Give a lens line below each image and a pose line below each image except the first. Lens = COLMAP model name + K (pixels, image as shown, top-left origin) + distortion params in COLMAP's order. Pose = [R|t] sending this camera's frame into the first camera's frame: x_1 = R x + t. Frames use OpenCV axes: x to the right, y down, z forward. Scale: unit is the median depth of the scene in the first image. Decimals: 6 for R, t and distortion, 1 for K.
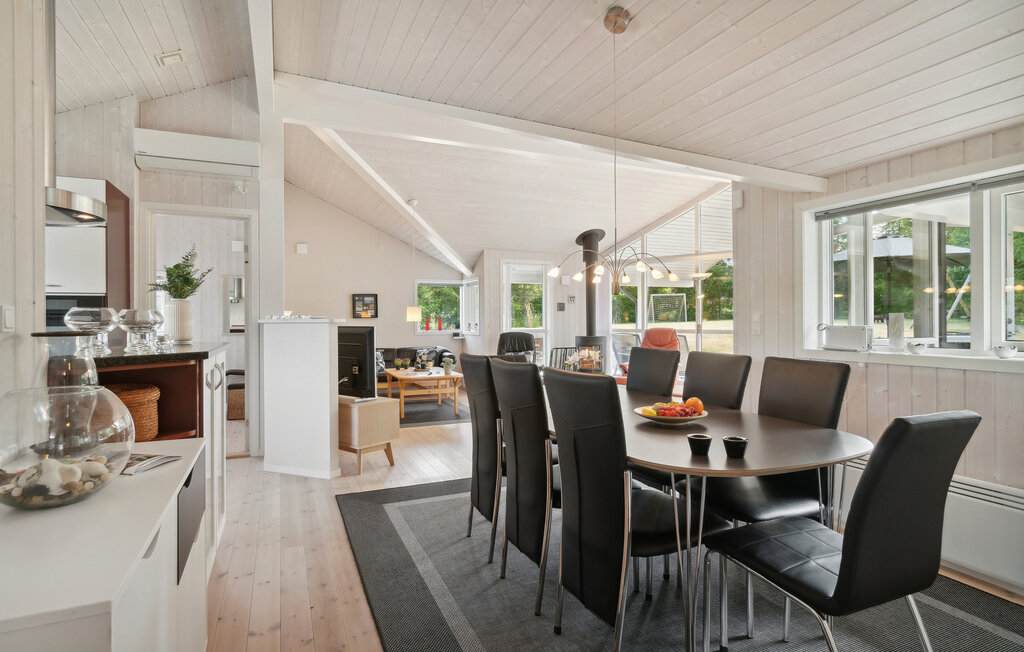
lens RADIAL K [[523.4, 0, 511.3], [0, 523.4, 321.6], [0, 0, 1]] dist [0.000189, -0.000096]
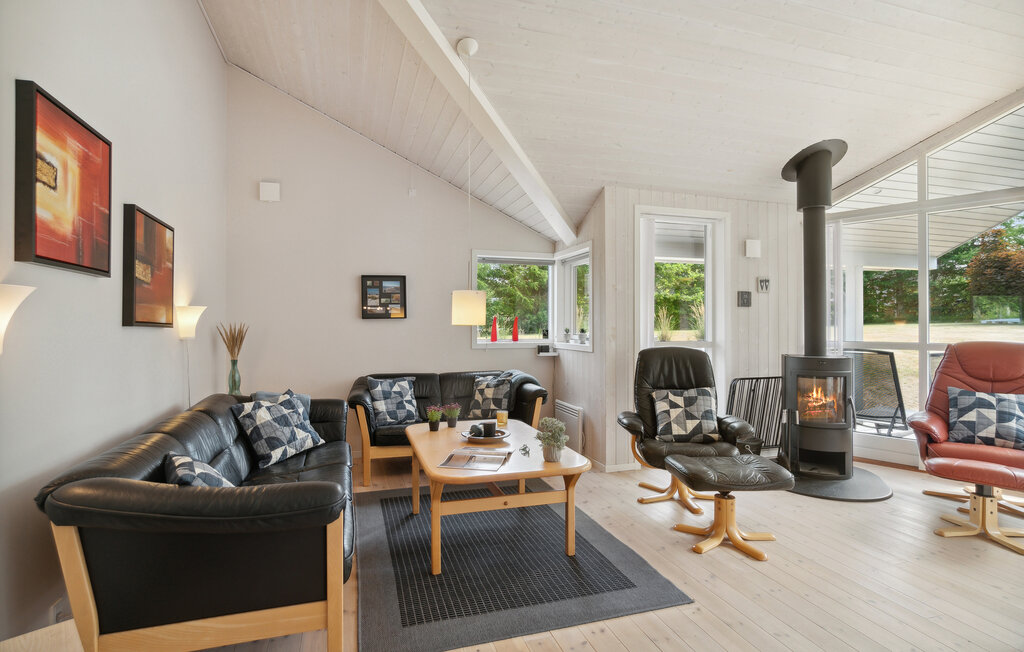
lens RADIAL K [[523.4, 0, 512.2], [0, 523.4, 326.2], [0, 0, 1]] dist [0.000189, -0.000096]
pose [[0.994060, 0.005555, -0.108691, -0.083120], [-0.005396, 0.999984, 0.001759, -0.000281], [0.108699, -0.001162, 0.994074, 0.462467]]
